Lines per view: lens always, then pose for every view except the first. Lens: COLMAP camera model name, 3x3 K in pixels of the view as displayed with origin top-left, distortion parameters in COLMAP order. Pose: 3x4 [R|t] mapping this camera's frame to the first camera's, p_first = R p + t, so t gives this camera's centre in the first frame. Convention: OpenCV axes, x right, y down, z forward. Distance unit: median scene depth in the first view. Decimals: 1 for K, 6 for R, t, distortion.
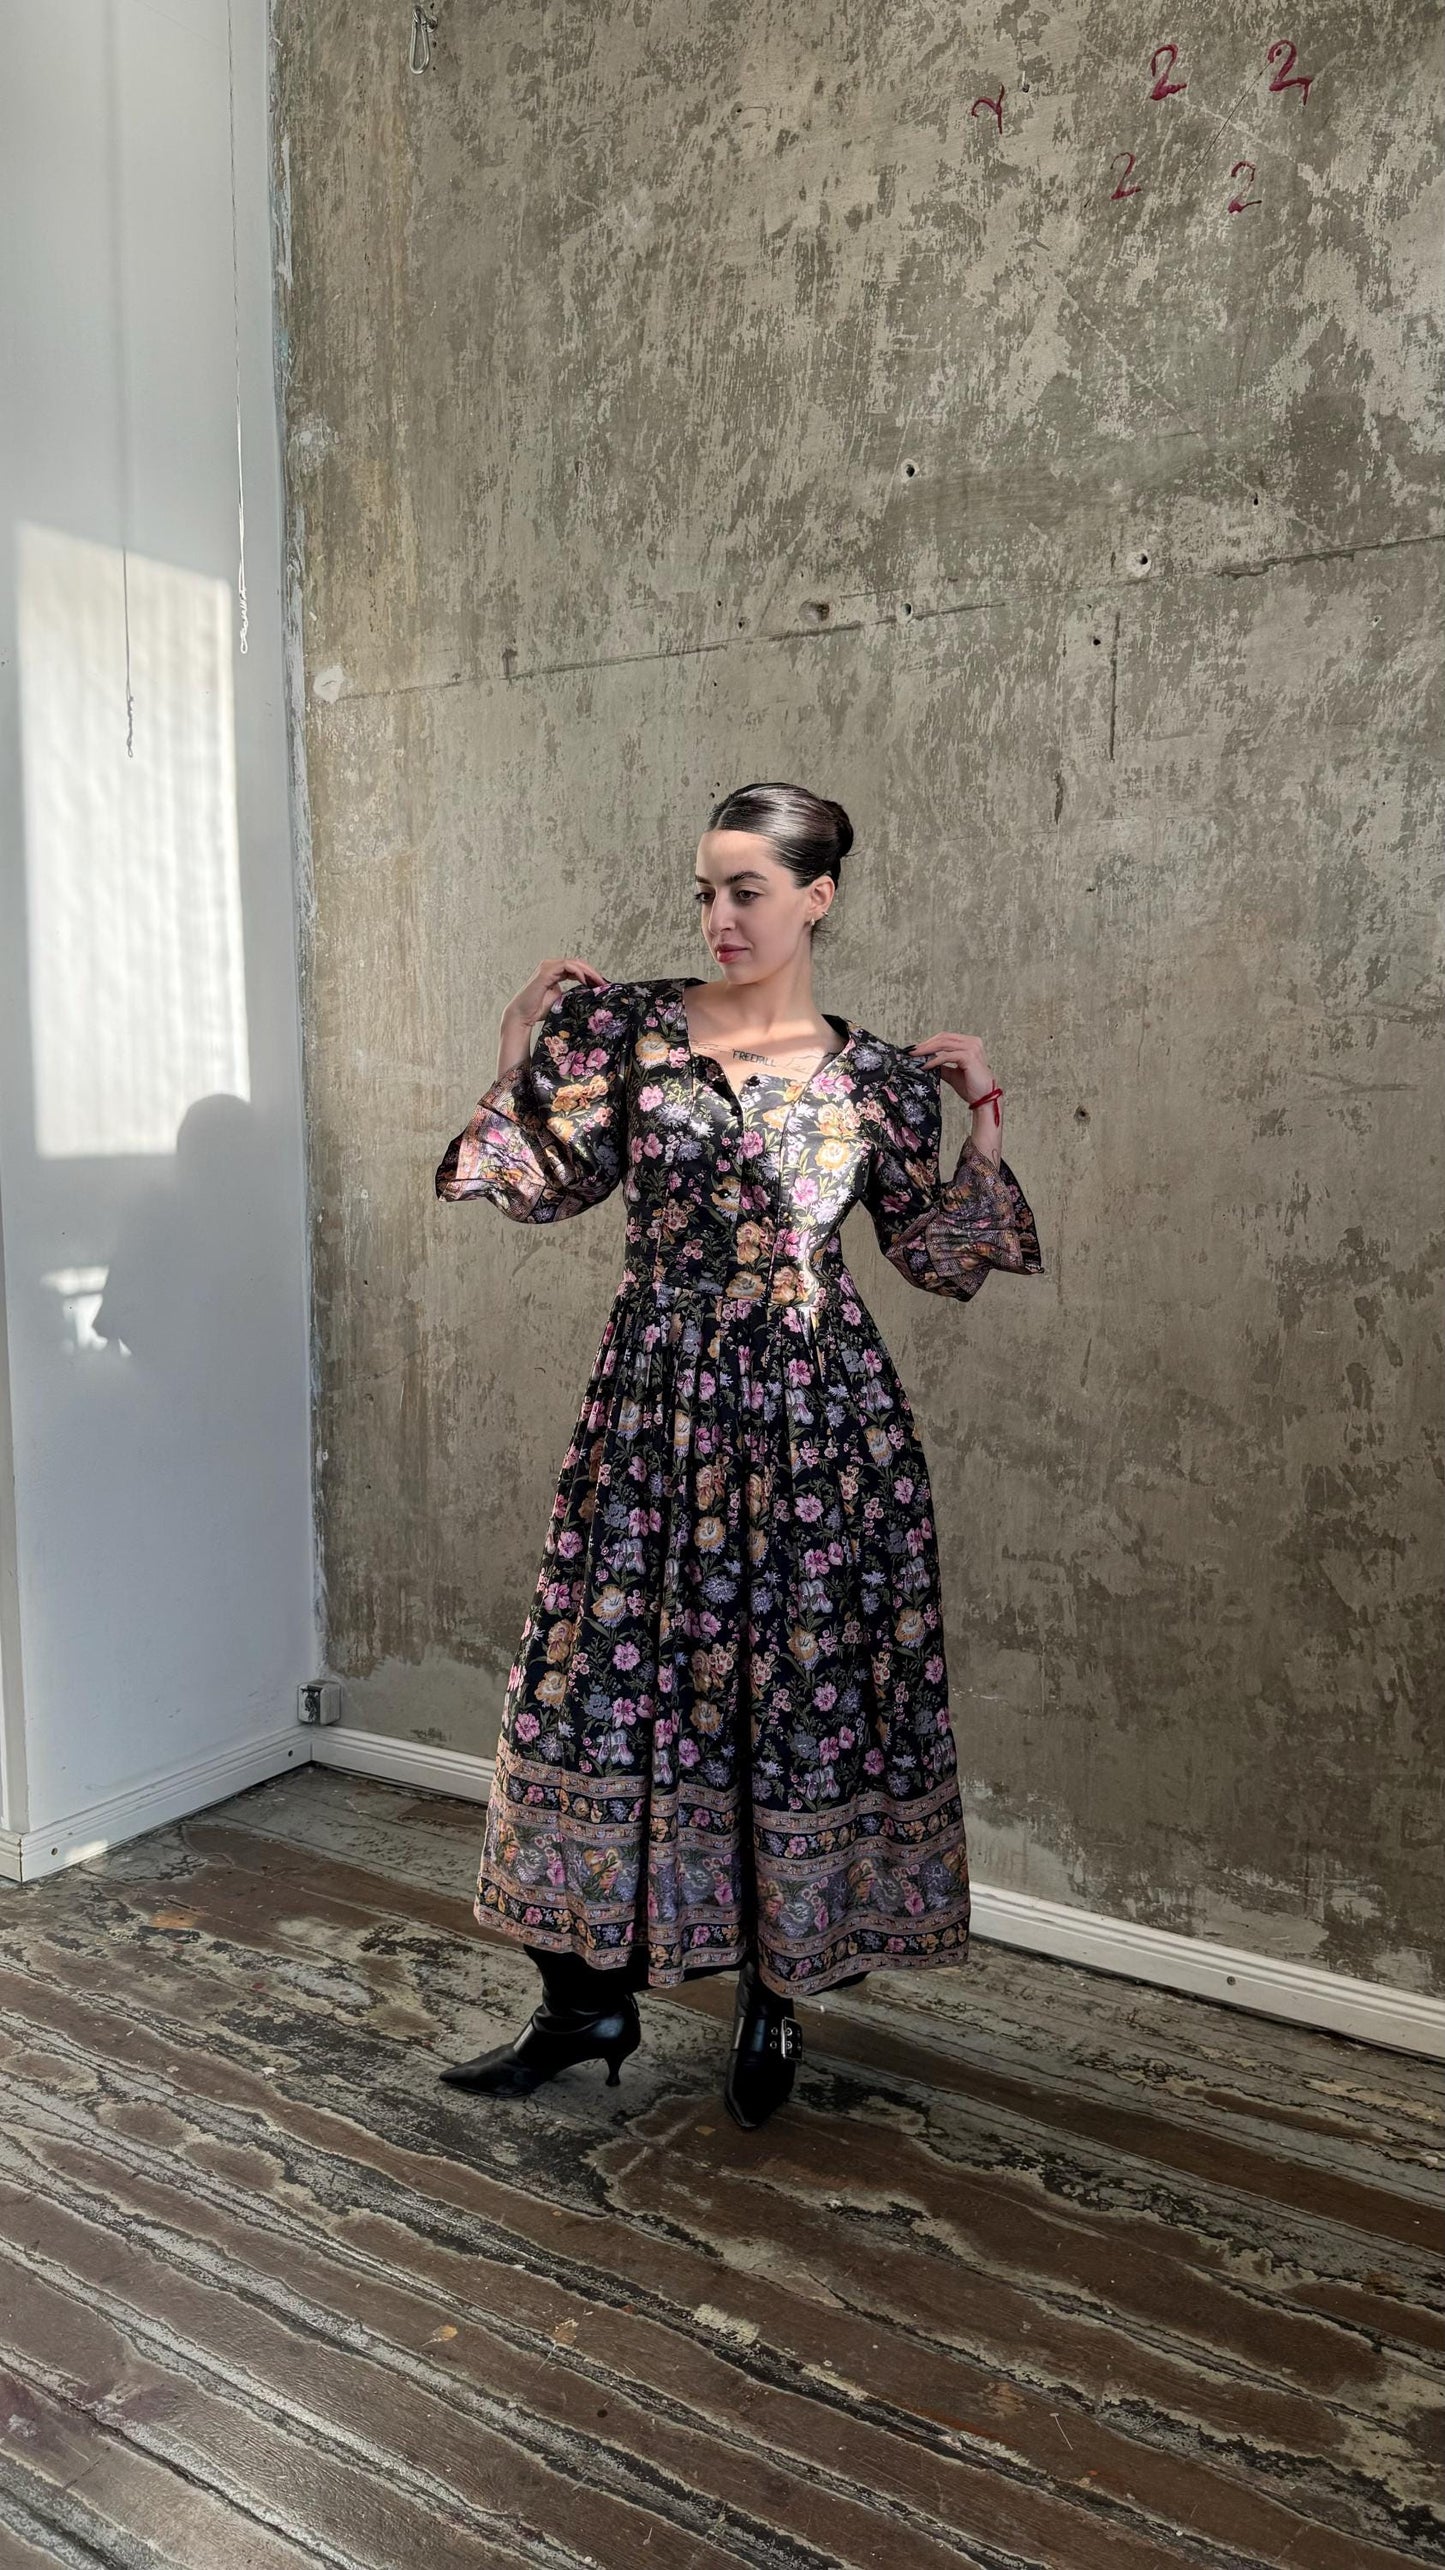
lens RADIAL K [[1811.9, 0, 721.3], [0, 1811.9, 1279.5], [0, 0, 1]] dist [-0.001596, -0.014720]
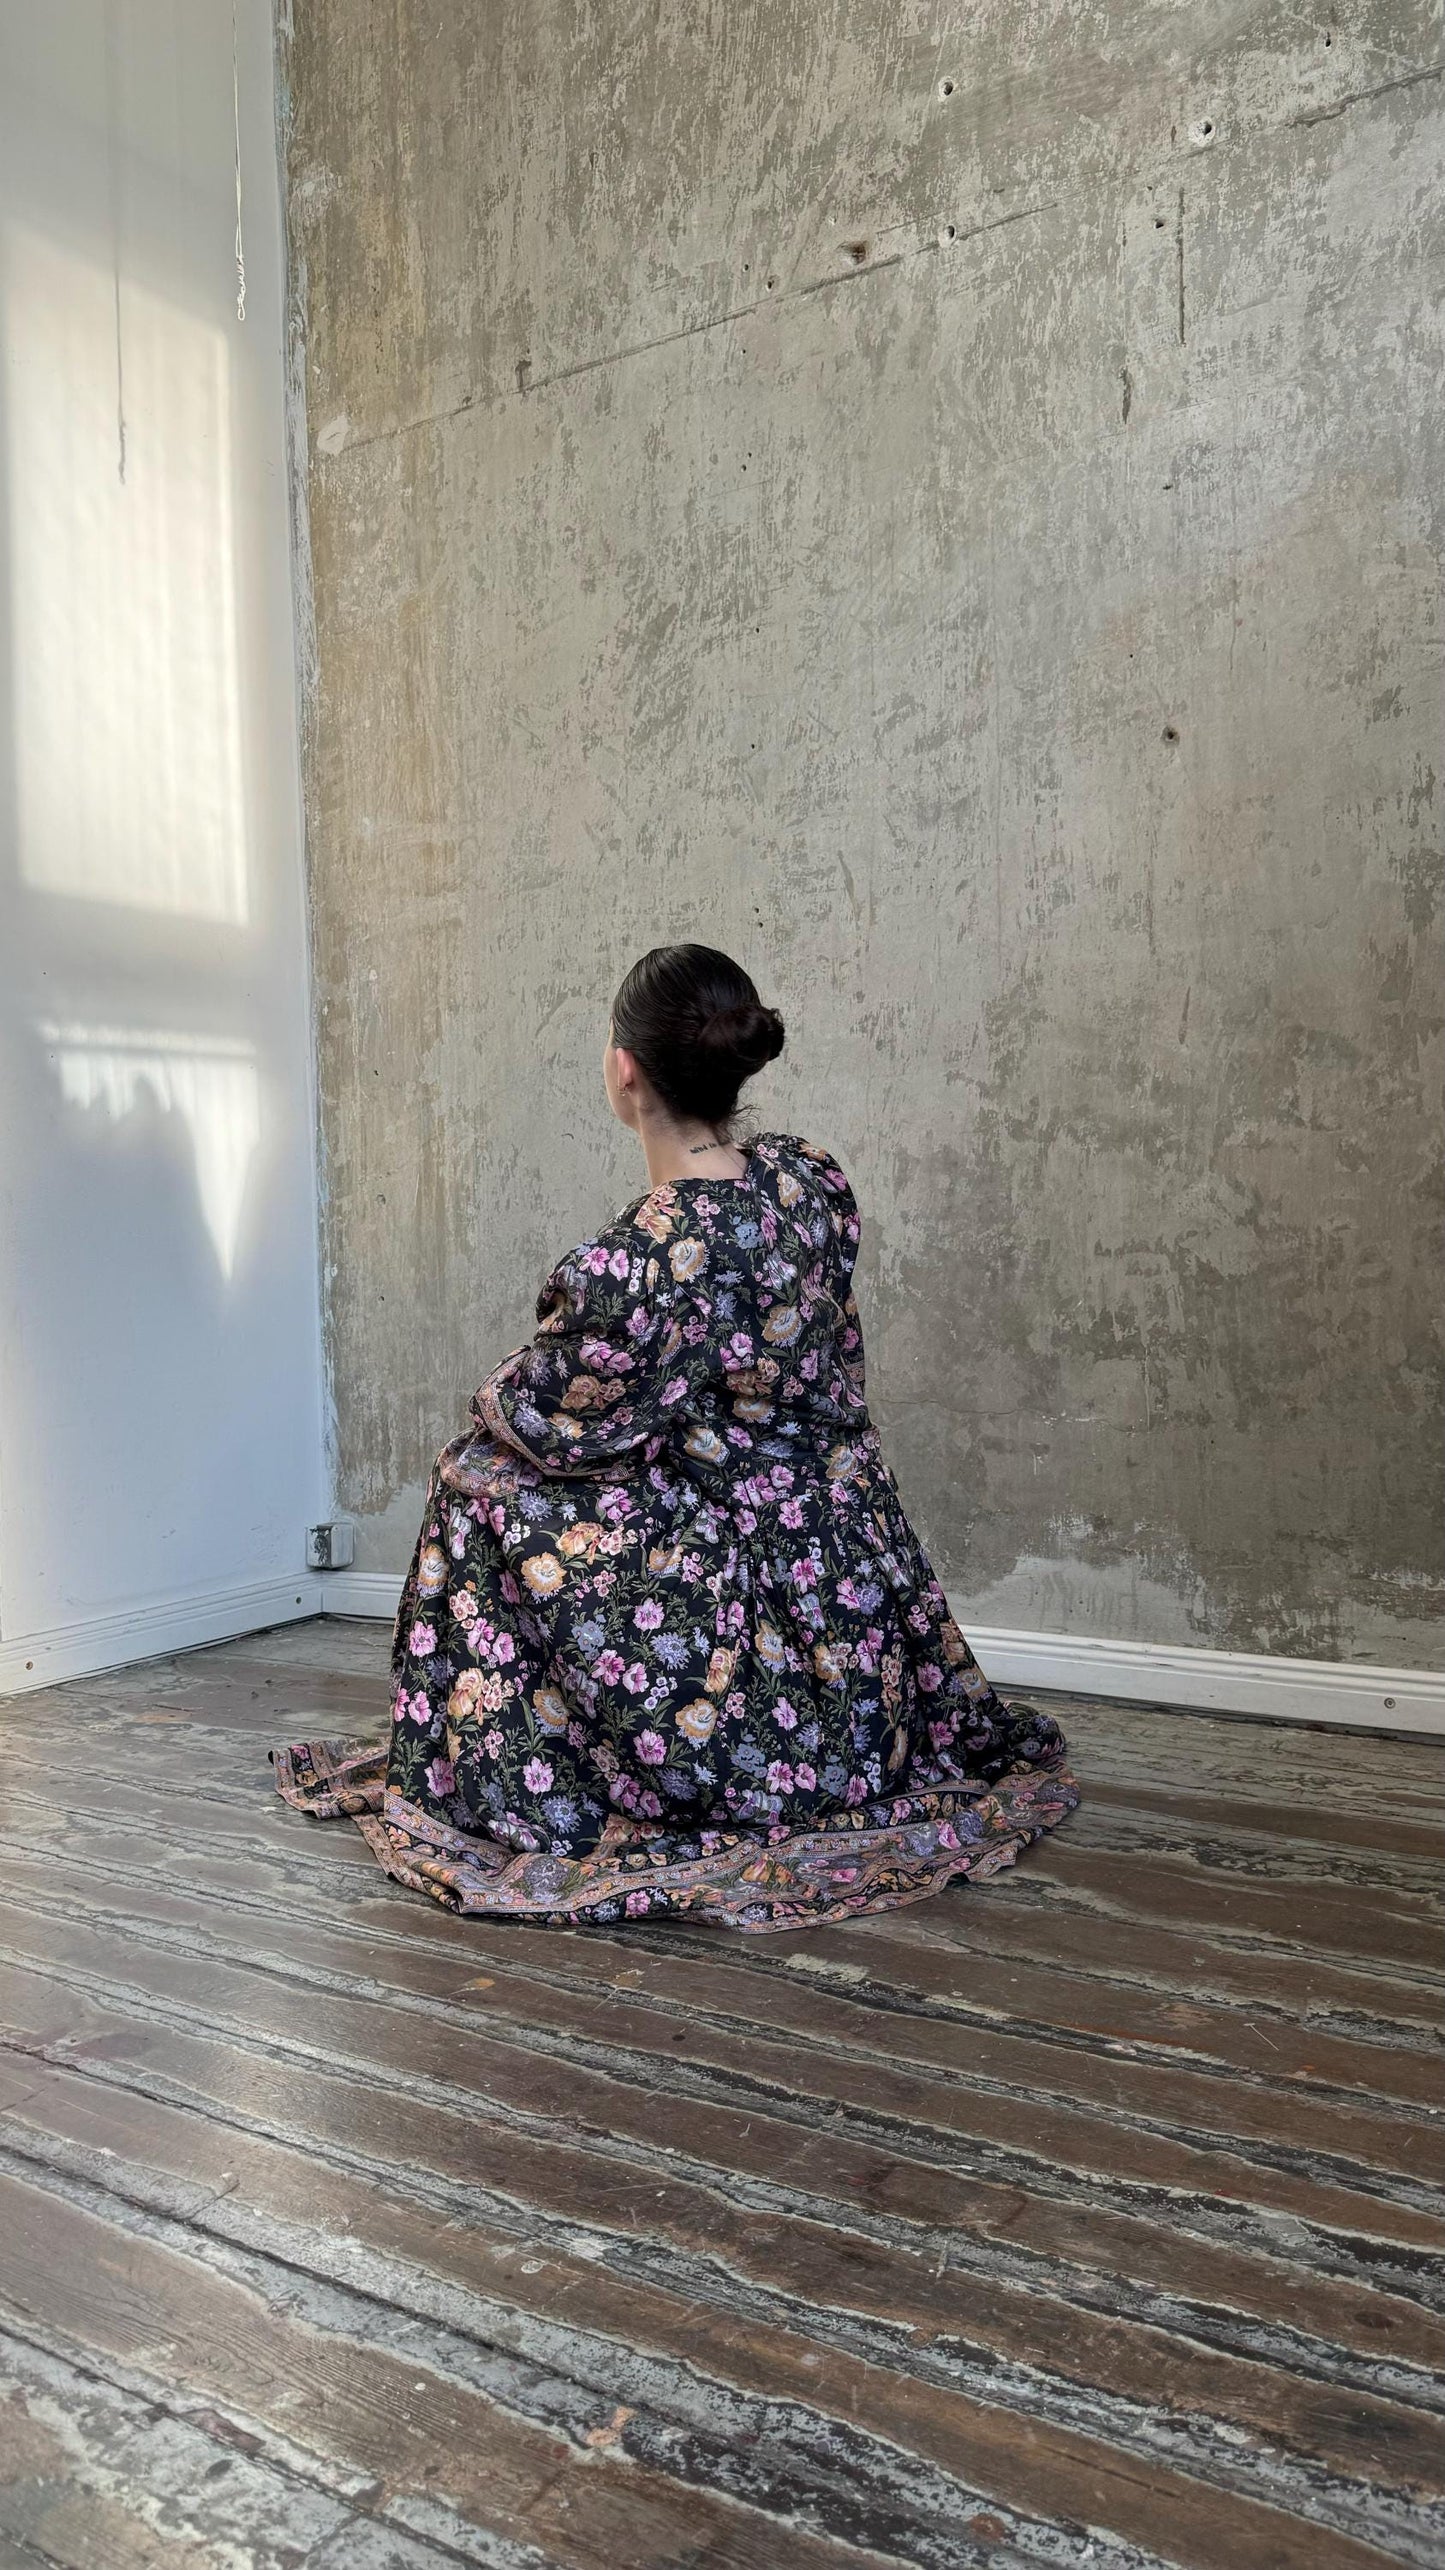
lens RADIAL K [[1811.9, 0, 721.3], [0, 1811.9, 1279.5], [0, 0, 1]] dist [-0.001596, -0.014720]
pose [[0.999649, -0.025414, -0.007520, -0.023373], [0.024642, 0.995701, -0.089282, 0.264978], [0.009757, 0.089066, 0.995978, 0.129242]]
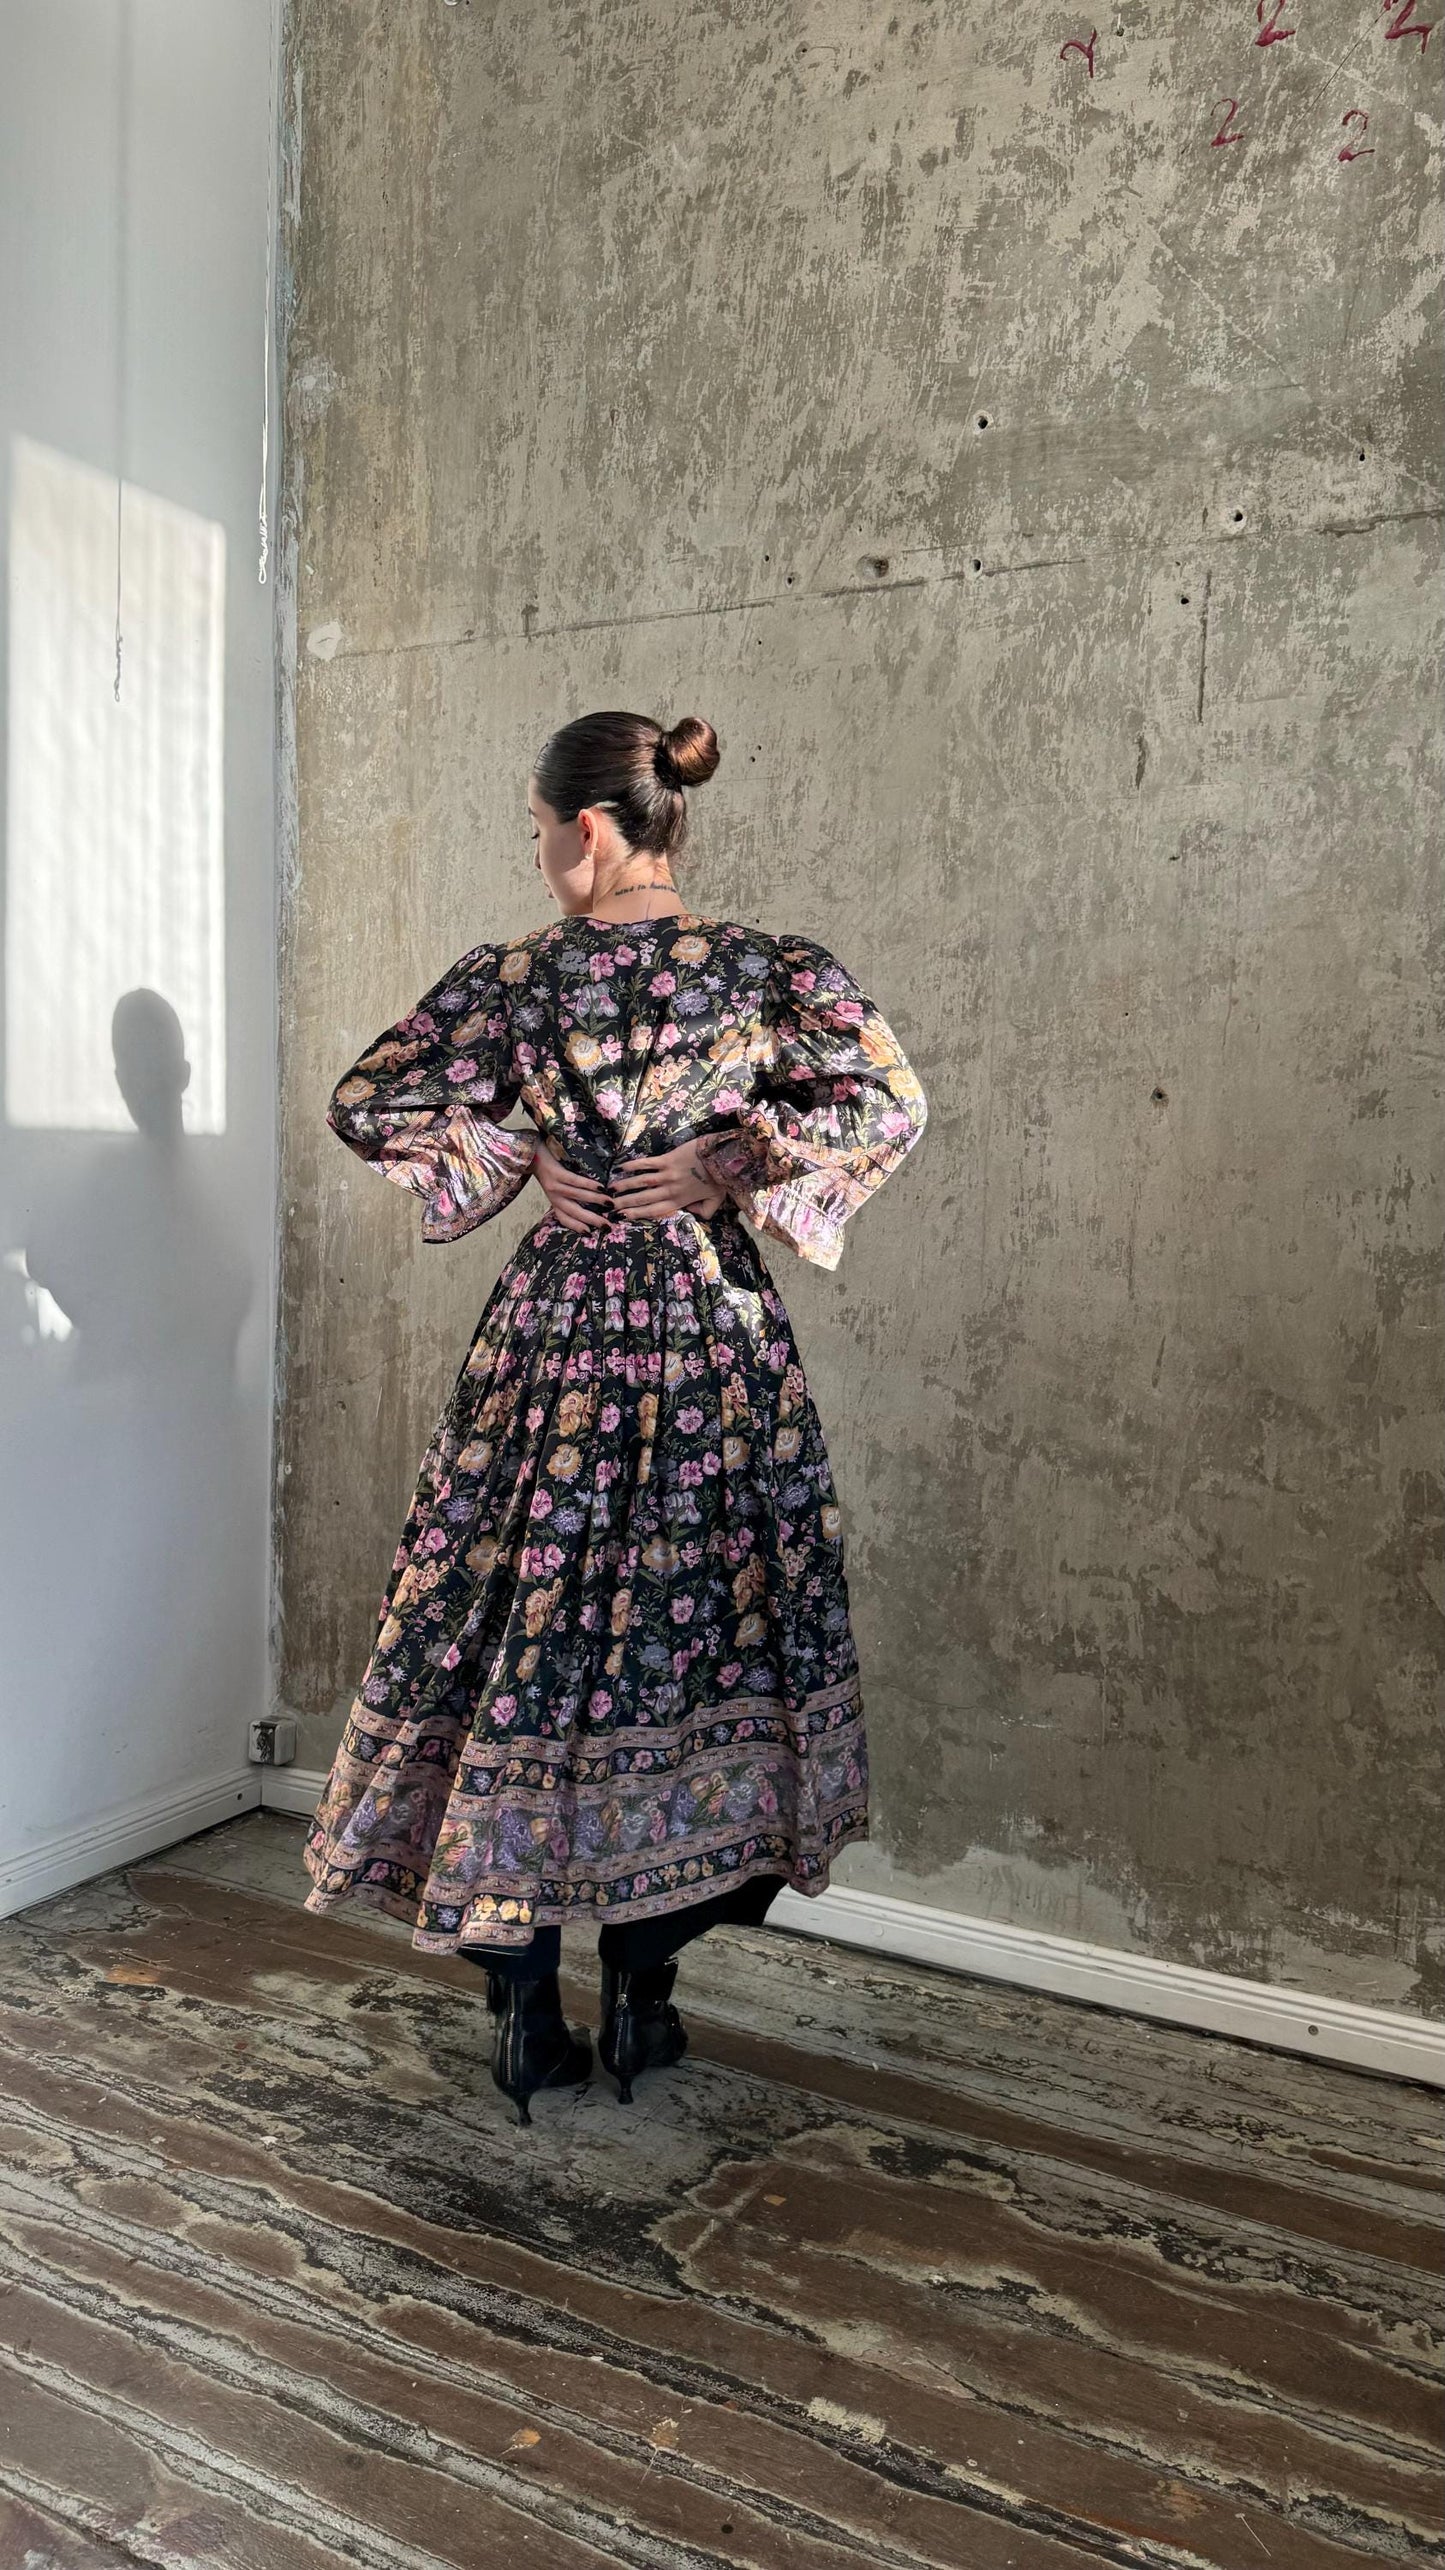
lens RADIAL K [[1815.4, 0, 696.3], [0, 1815.4, 1272.9], [0, 0, 1]] dist [0.001243, -0.016251]
pose [[0.997305, 0.021439, 0.070168, -0.110528], [-0.018202, 0.998754, -0.046457, 0.051063], [-0.071077, 0.045055, 0.996453, 0.083342]]
